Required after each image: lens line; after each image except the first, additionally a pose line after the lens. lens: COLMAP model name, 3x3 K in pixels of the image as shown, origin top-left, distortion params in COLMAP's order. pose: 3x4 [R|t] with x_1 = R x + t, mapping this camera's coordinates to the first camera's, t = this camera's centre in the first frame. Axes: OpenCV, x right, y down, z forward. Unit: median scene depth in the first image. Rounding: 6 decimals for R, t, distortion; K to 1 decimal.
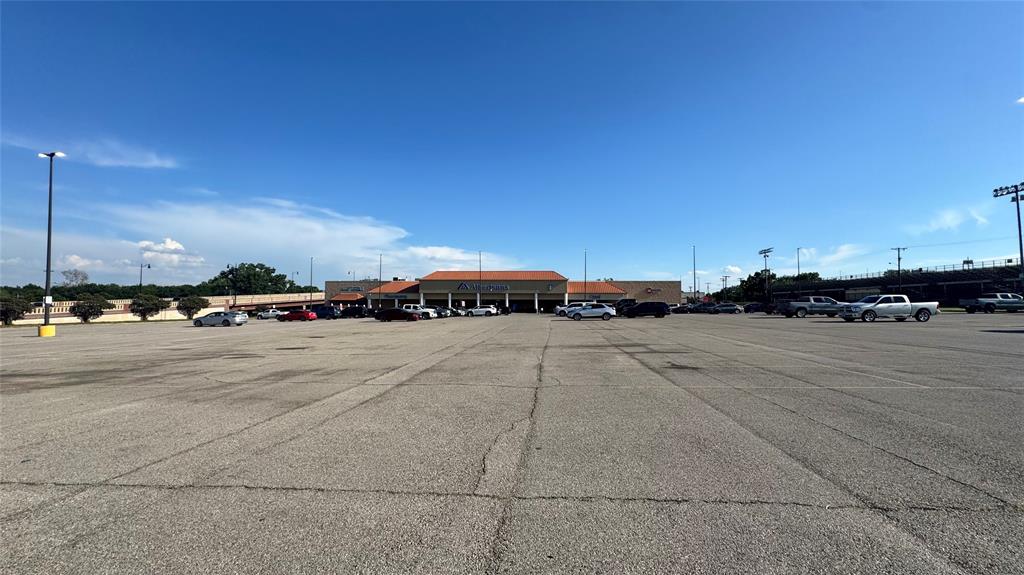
lens RADIAL K [[412.0, 0, 512.4], [0, 412.0, 285.4], [0, 0, 1]] dist [-0.000841, 0.000111]
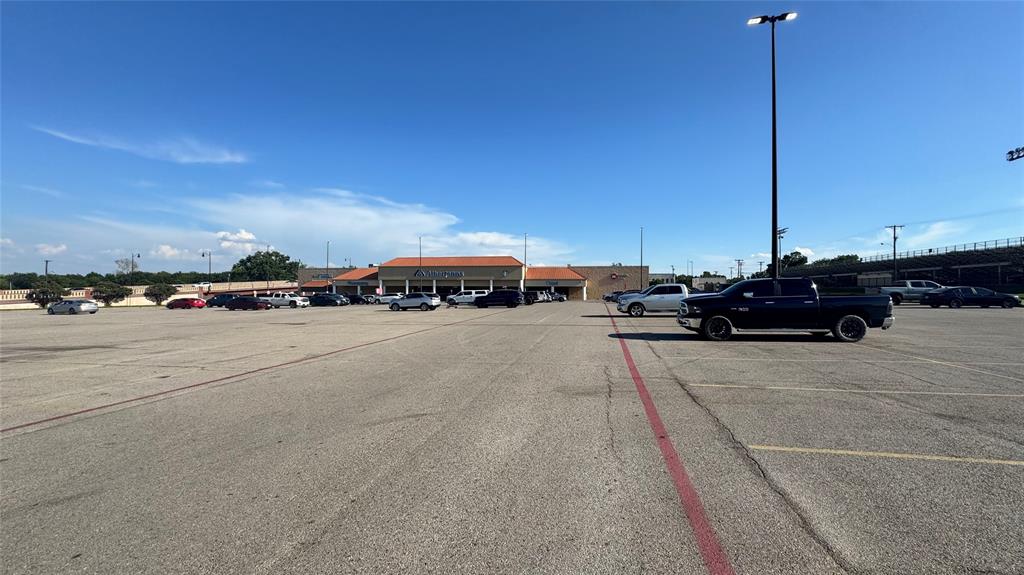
lens RADIAL K [[412.8, 0, 512.7], [0, 412.8, 290.3], [0, 0, 1]] dist [0.000923, 0.000119]
pose [[0.992702, 0.000138, -0.120592, 0.209129], [0.005625, 0.998858, 0.047447, -0.001905], [0.120460, -0.047779, 0.991568, 0.039874]]
